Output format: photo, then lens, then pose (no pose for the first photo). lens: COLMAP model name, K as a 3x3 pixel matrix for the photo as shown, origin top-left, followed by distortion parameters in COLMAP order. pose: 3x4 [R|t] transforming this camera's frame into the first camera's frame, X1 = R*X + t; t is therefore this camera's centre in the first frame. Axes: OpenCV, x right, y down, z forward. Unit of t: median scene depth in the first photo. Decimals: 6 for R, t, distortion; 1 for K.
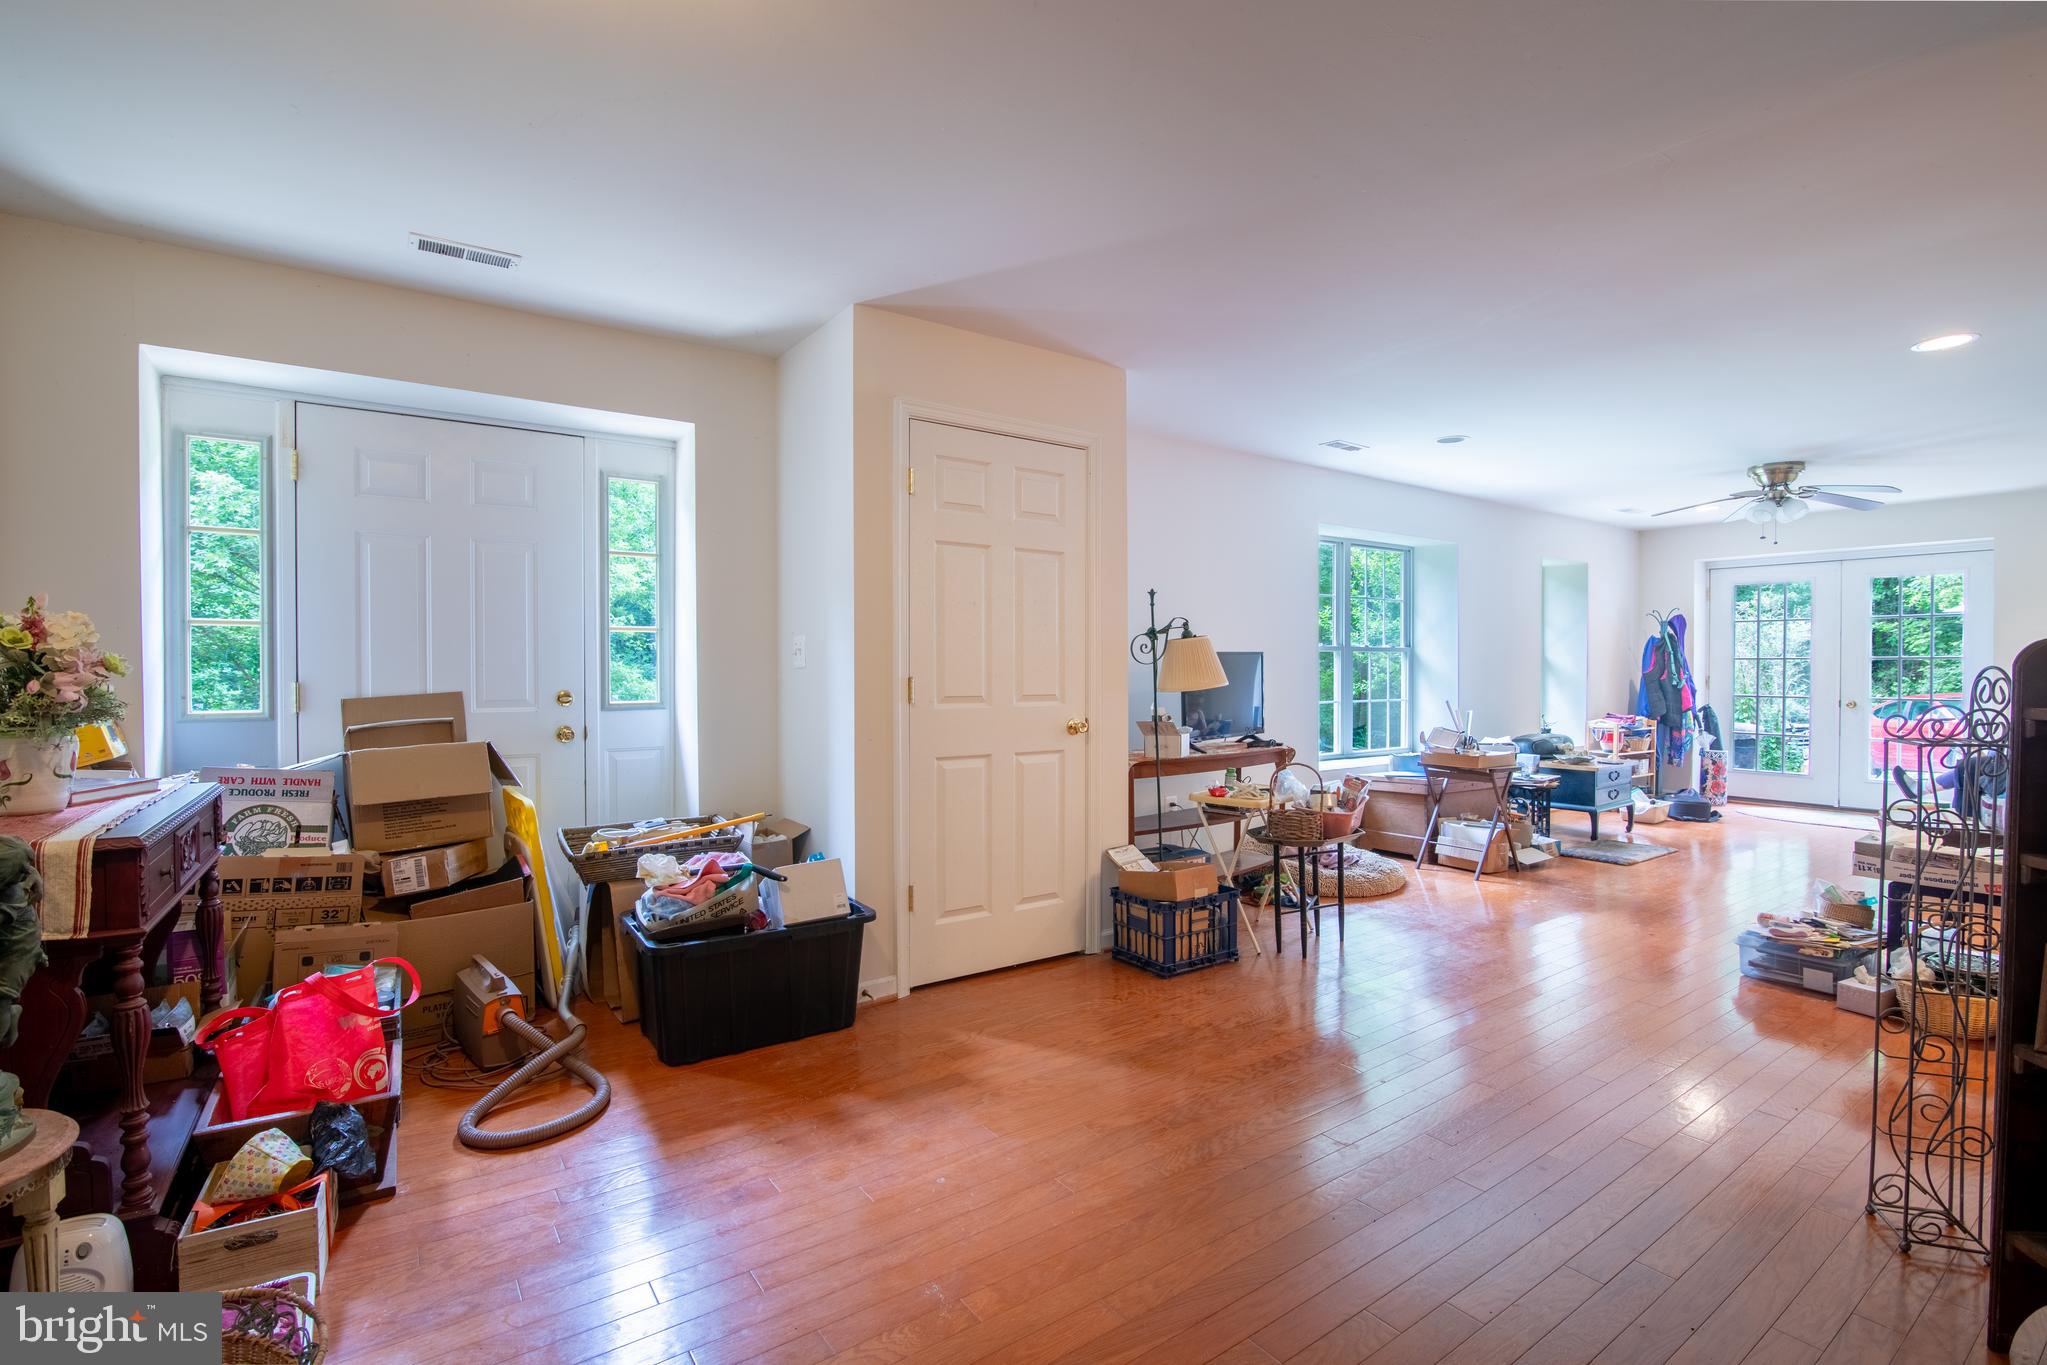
lens RADIAL K [[932.7, 0, 1023.5], [0, 932.7, 682.5], [0, 0, 1]] dist [-0.017731, -0.000010]
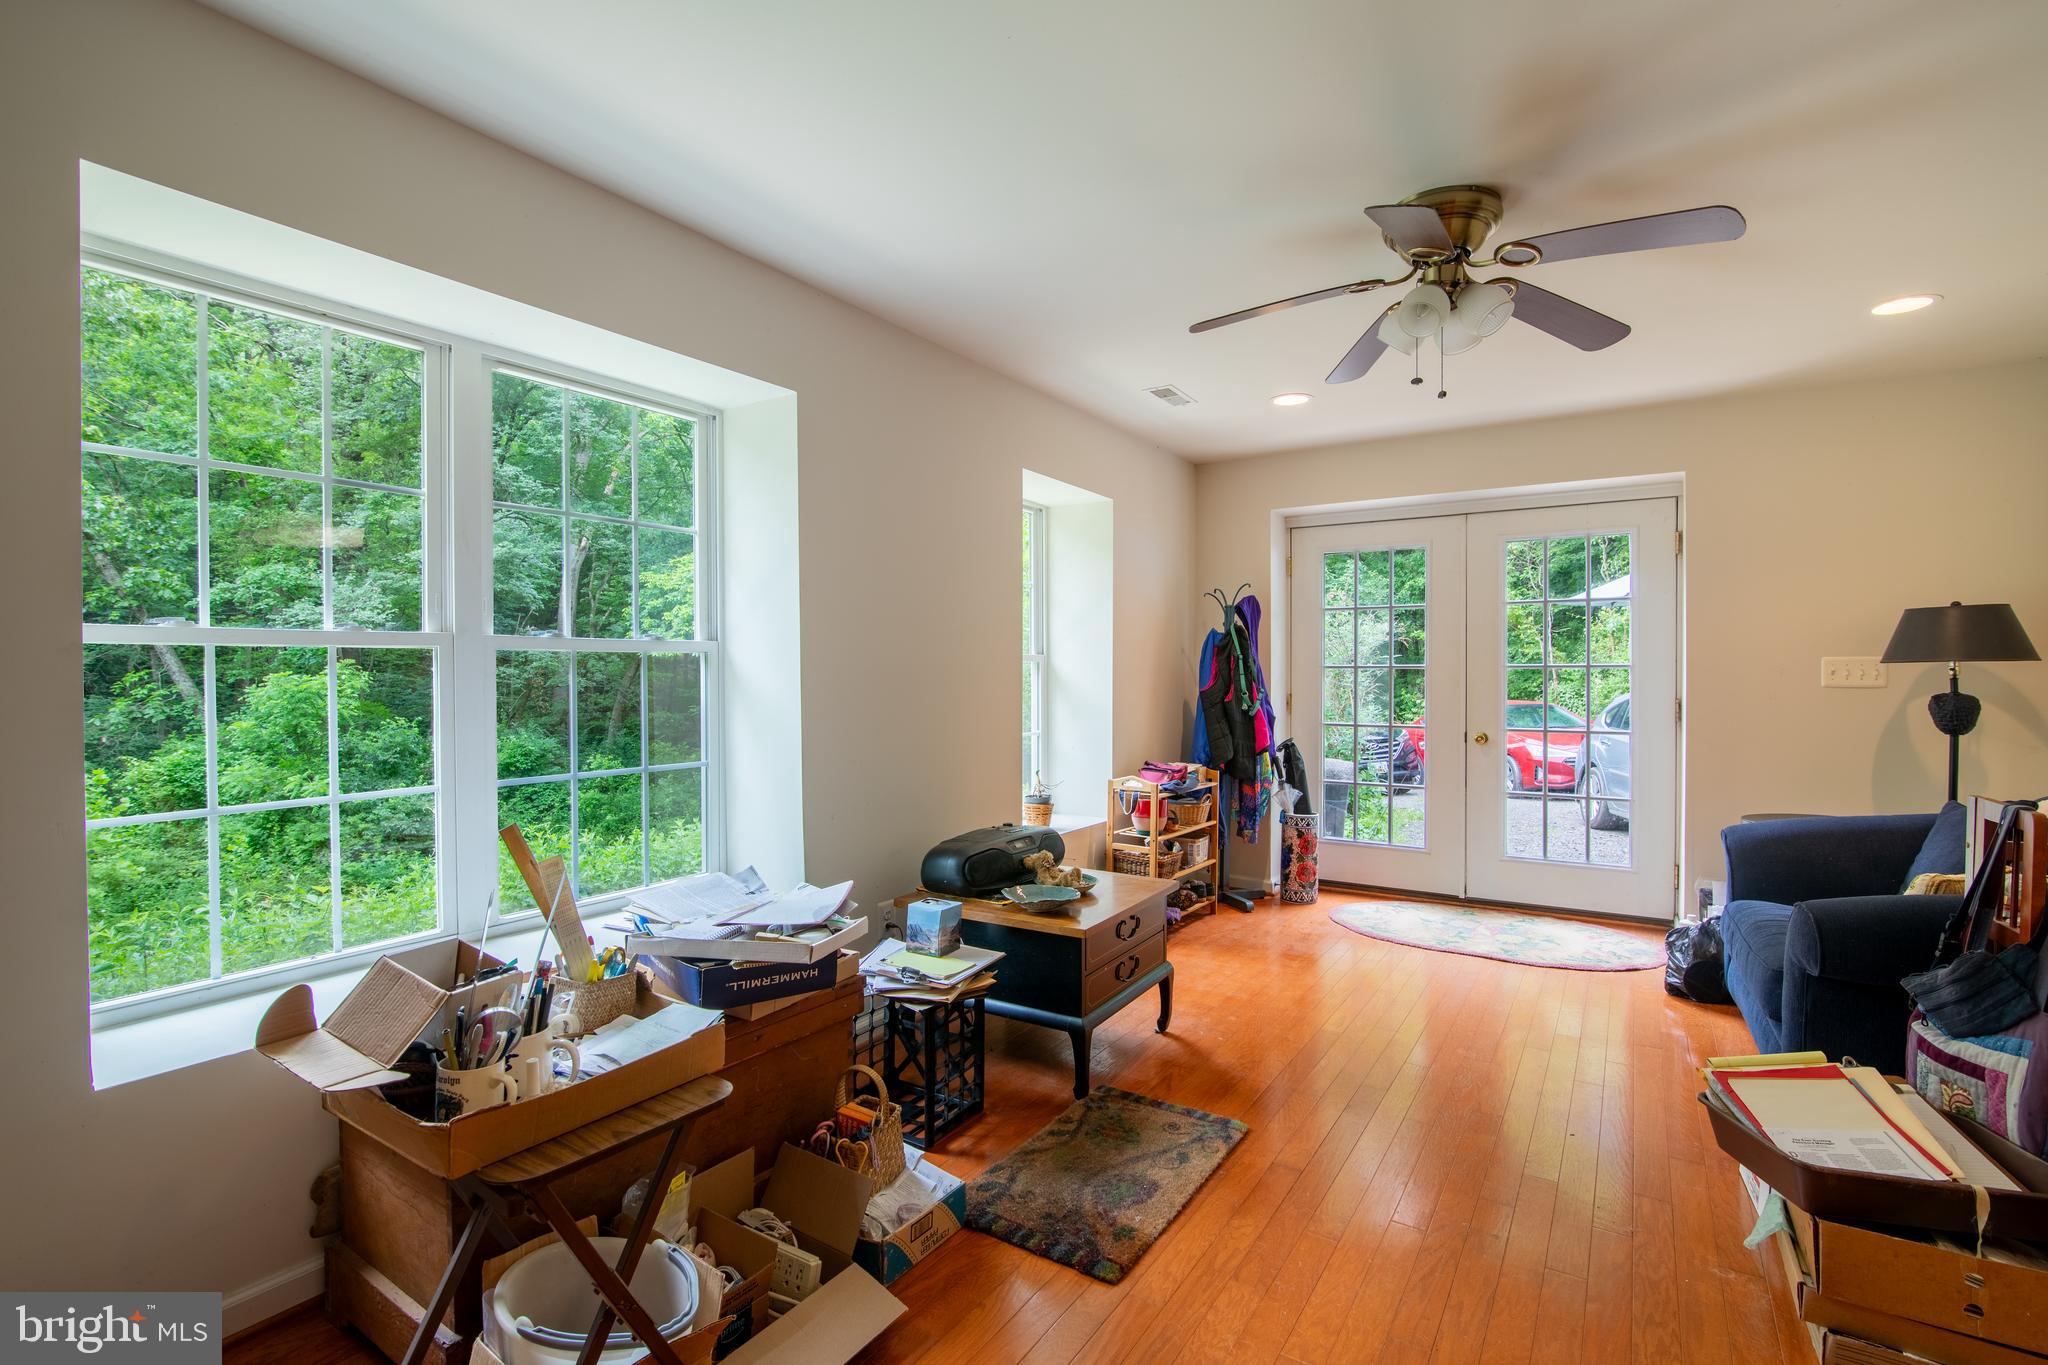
lens RADIAL K [[949.7, 0, 1028.3], [0, 949.7, 676.2], [0, 0, 1]] dist [-0.014693, -0.000129]
pose [[0.927808, -0.001438, 0.373055, 0.338464], [0.005328, 0.999942, -0.009396, -0.014589], [-0.373020, 0.010705, 0.927762, 0.472579]]
